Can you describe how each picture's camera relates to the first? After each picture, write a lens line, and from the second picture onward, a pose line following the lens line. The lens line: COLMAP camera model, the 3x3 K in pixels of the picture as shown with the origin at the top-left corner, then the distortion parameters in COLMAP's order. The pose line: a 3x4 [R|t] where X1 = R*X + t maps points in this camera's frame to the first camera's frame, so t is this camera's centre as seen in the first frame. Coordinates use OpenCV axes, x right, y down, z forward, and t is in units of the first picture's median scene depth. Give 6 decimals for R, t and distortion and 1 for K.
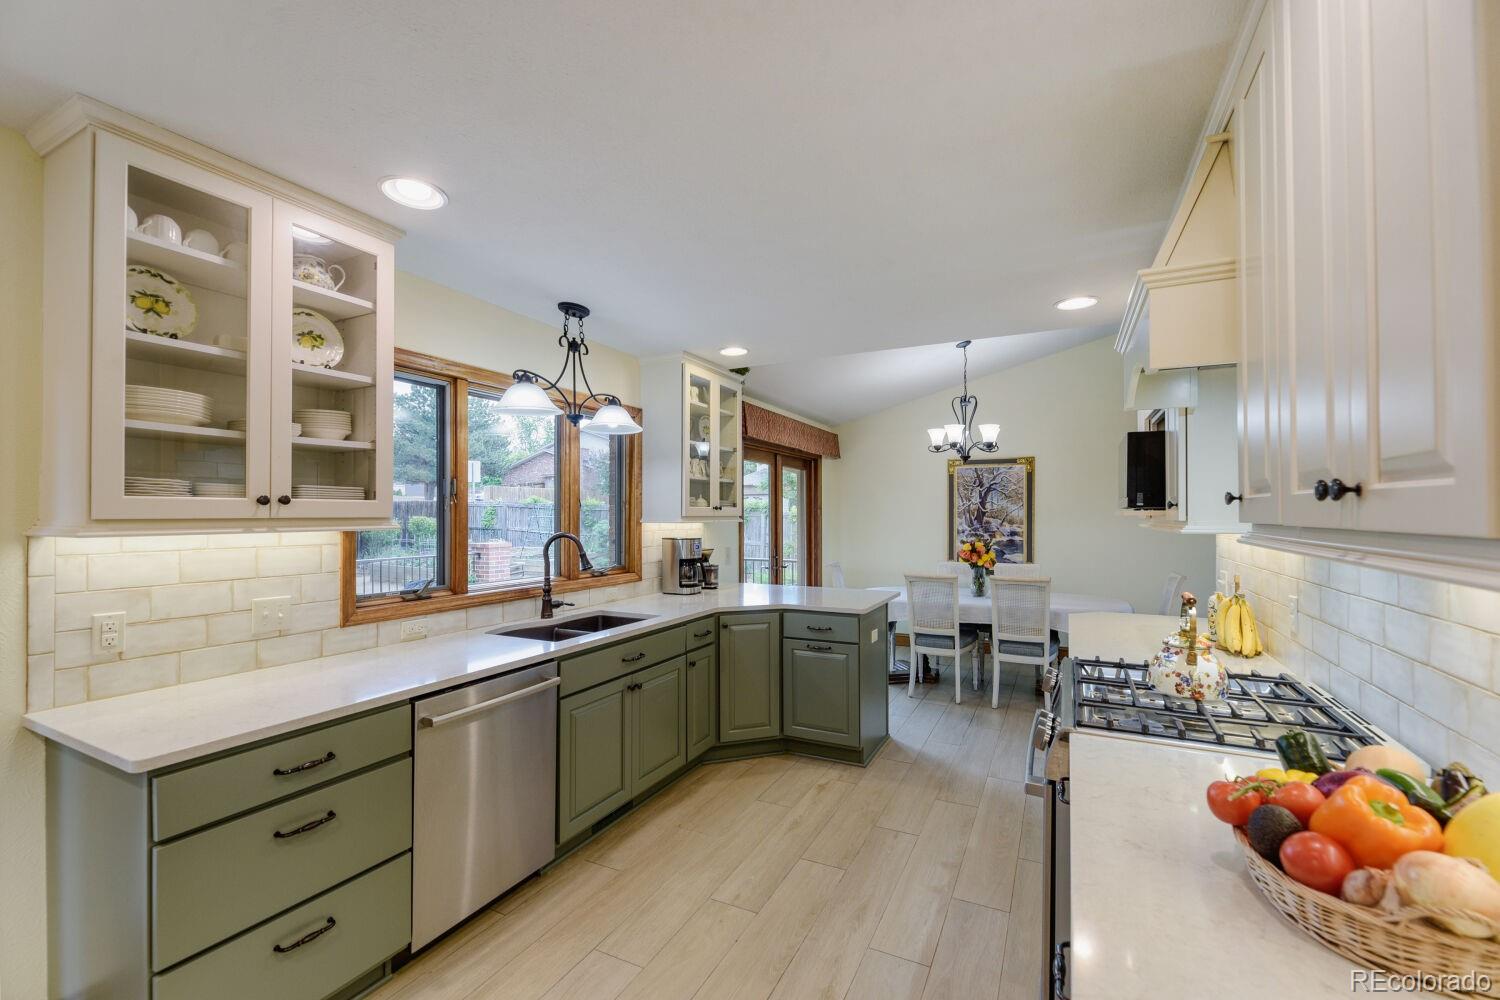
lens RADIAL K [[630.5, 0, 752.7], [0, 630.5, 503.5], [0, 0, 1]] dist [-0.000111, 0.000177]
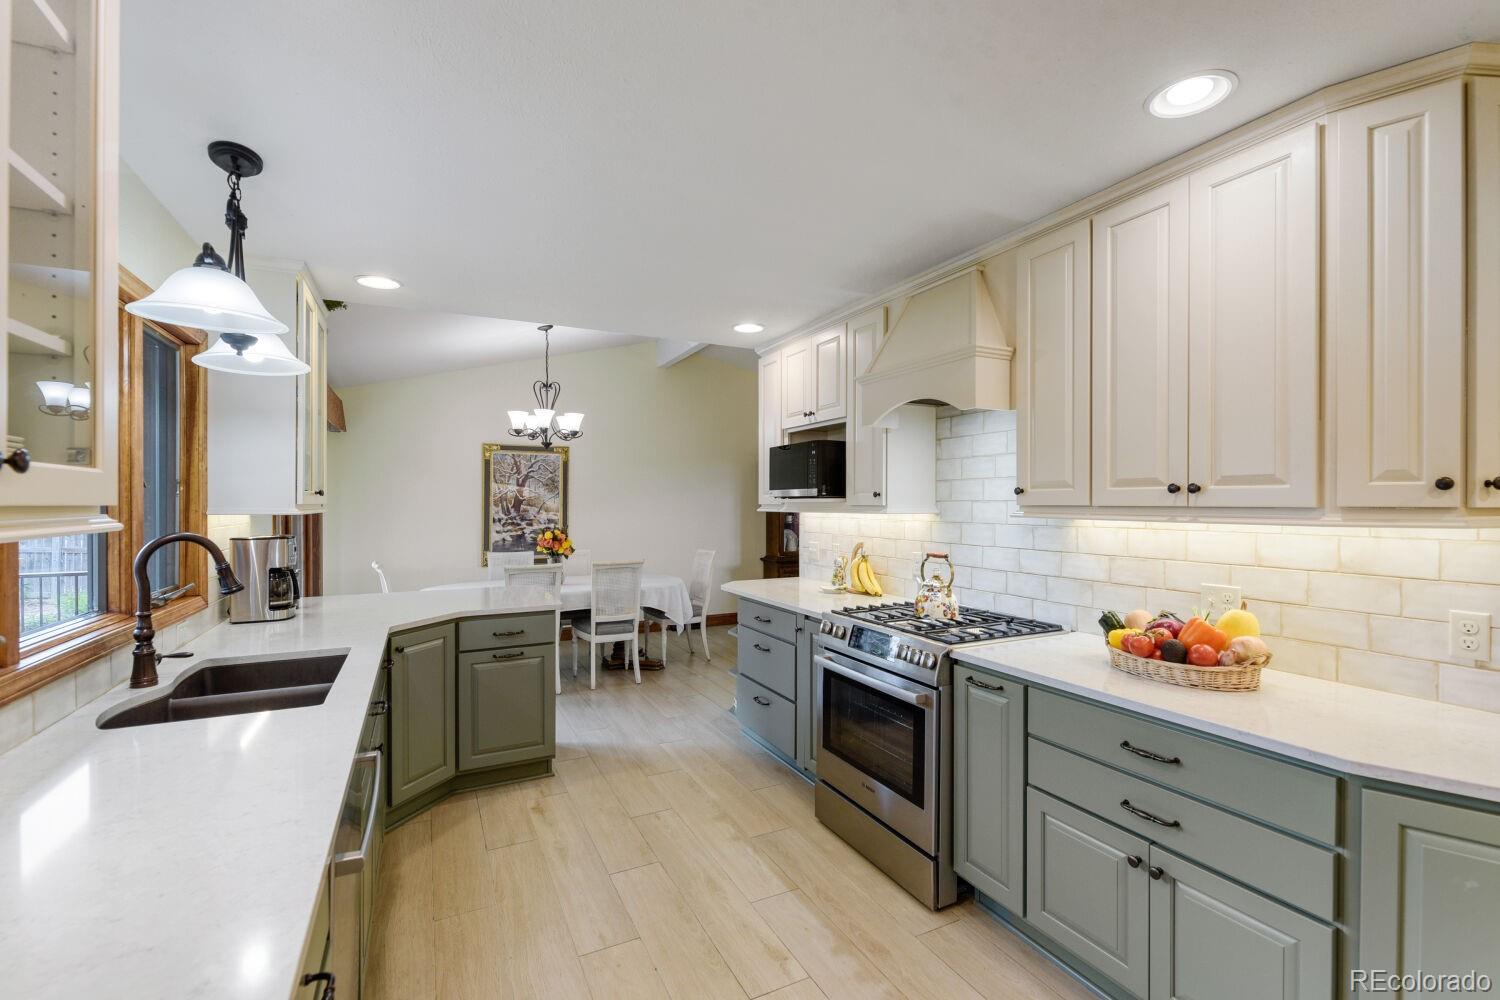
lens RADIAL K [[655.5, 0, 750.0], [0, 655.5, 500.0], [0, 0, 1]] dist [0.000868, 0.000261]
pose [[0.595906, 0.002916, 0.803049, -0.452701], [-0.012970, 0.999898, 0.005994, 0.005843], [-0.802949, -0.013988, 0.595883, 0.215626]]
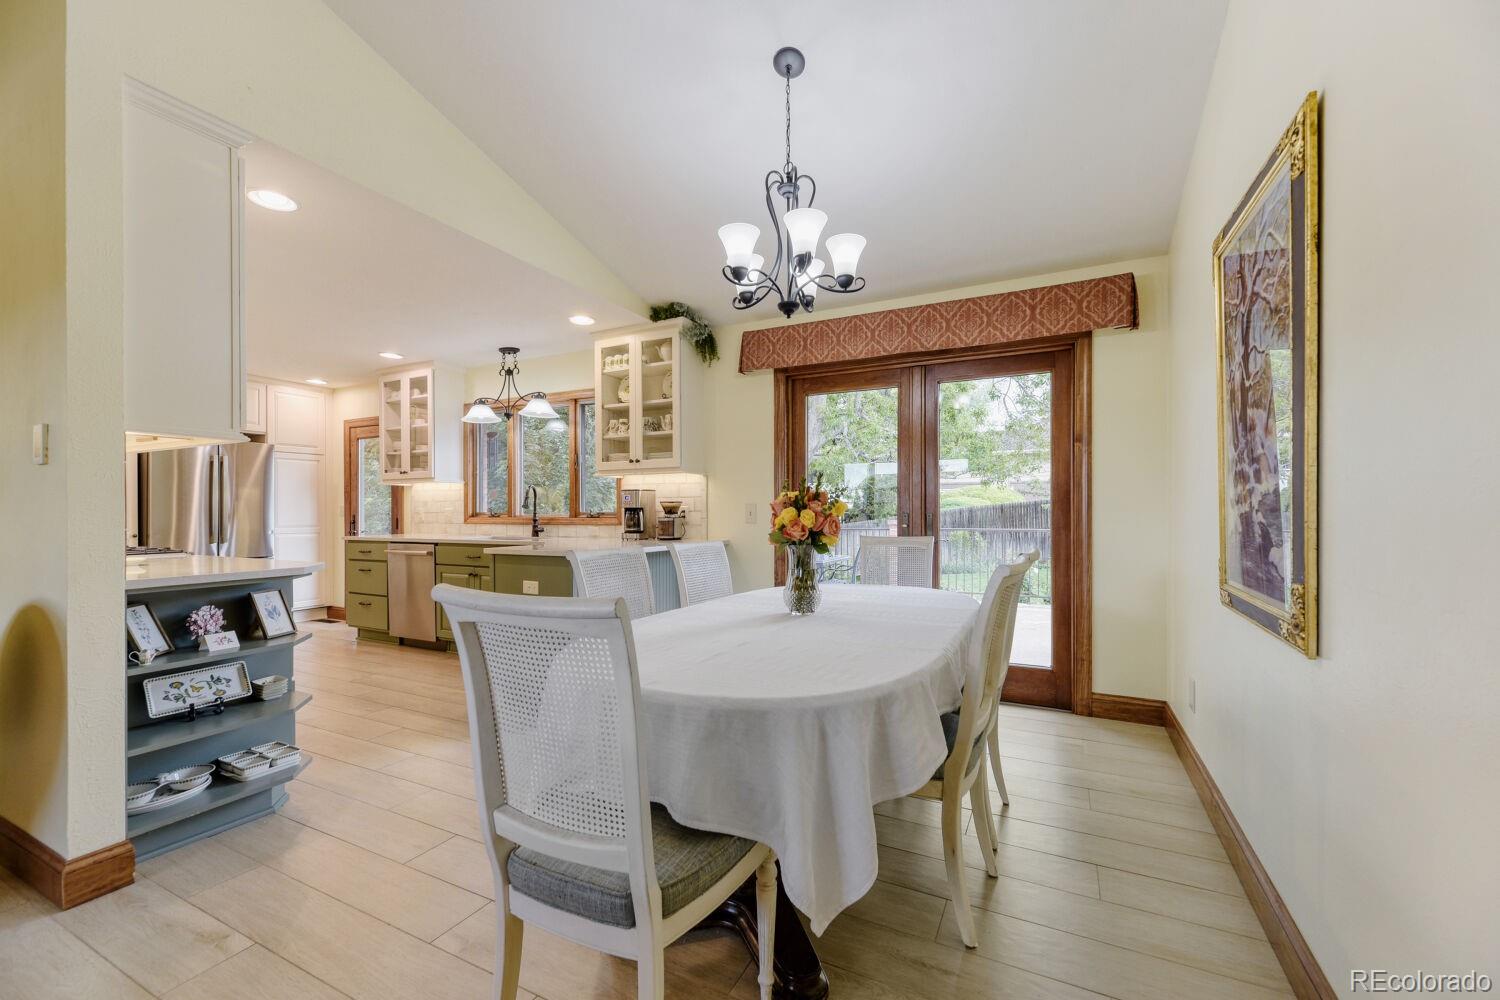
lens RADIAL K [[608.4, 0, 727.2], [0, 608.4, 506.2], [0, 0, 1]] dist [0.000438, -0.000024]
pose [[-0.024995, -0.005339, -0.999673, 1.199016], [0.018698, 0.999808, -0.005807, 0.114724], [0.999513, -0.018837, -0.024891, 1.472674]]
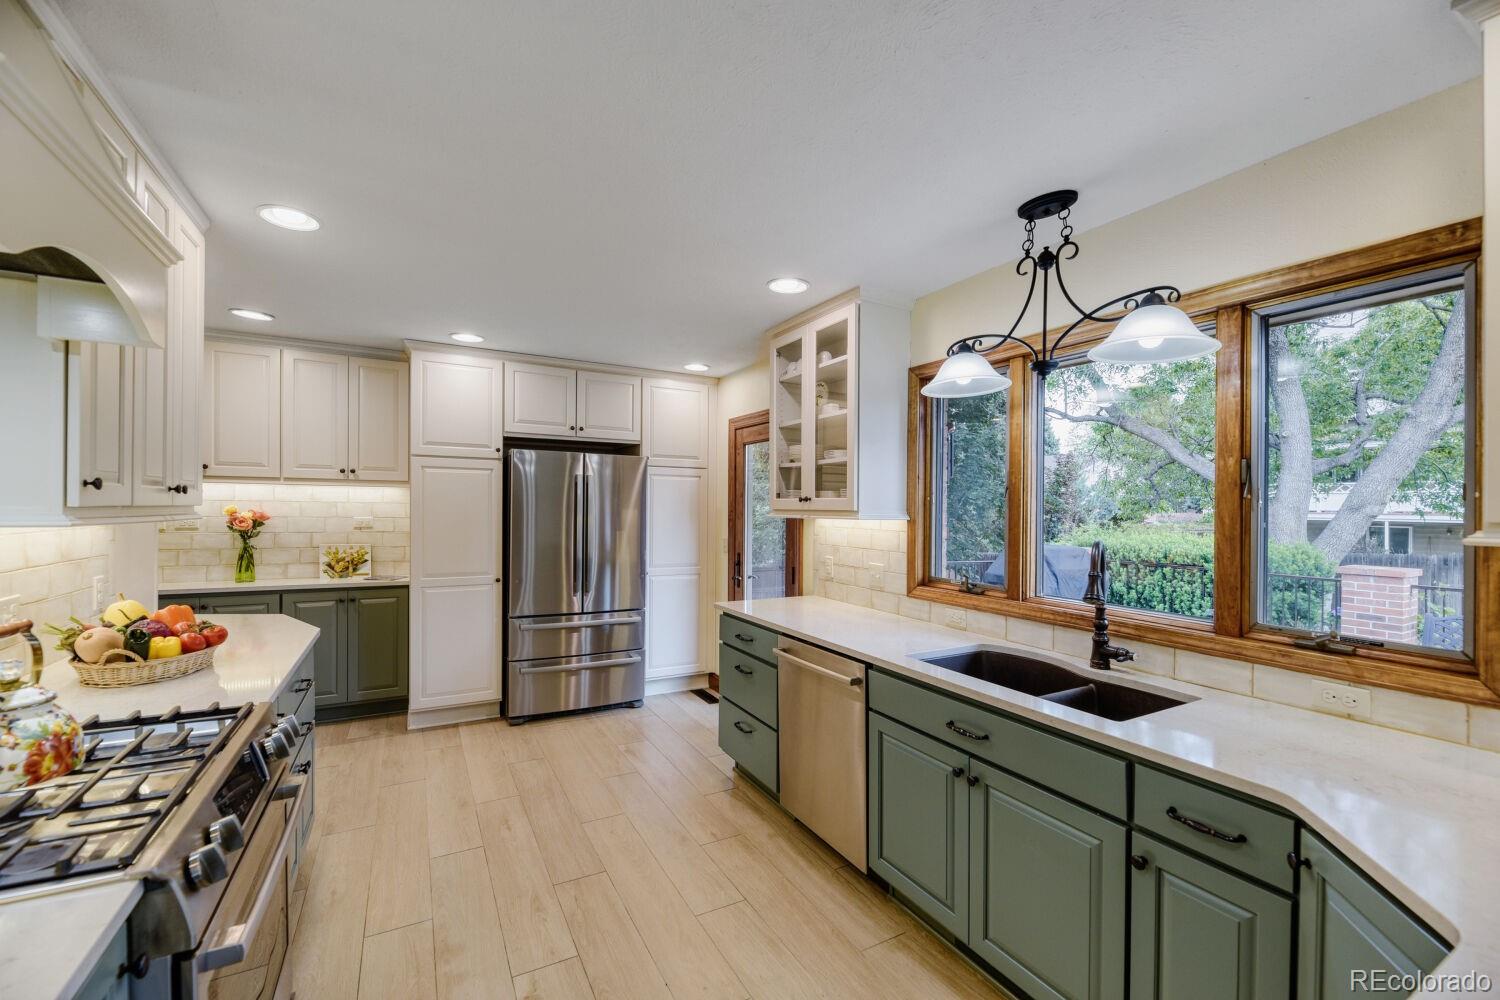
lens RADIAL K [[608.4, 0, 727.2], [0, 608.4, 506.2], [0, 0, 1]] dist [0.000438, -0.000024]
pose [[-0.586678, -0.007392, -0.809787, 0.400776], [0.001794, 0.999944, -0.010428, 0.016927], [0.809818, -0.007570, -0.586632, 1.008591]]
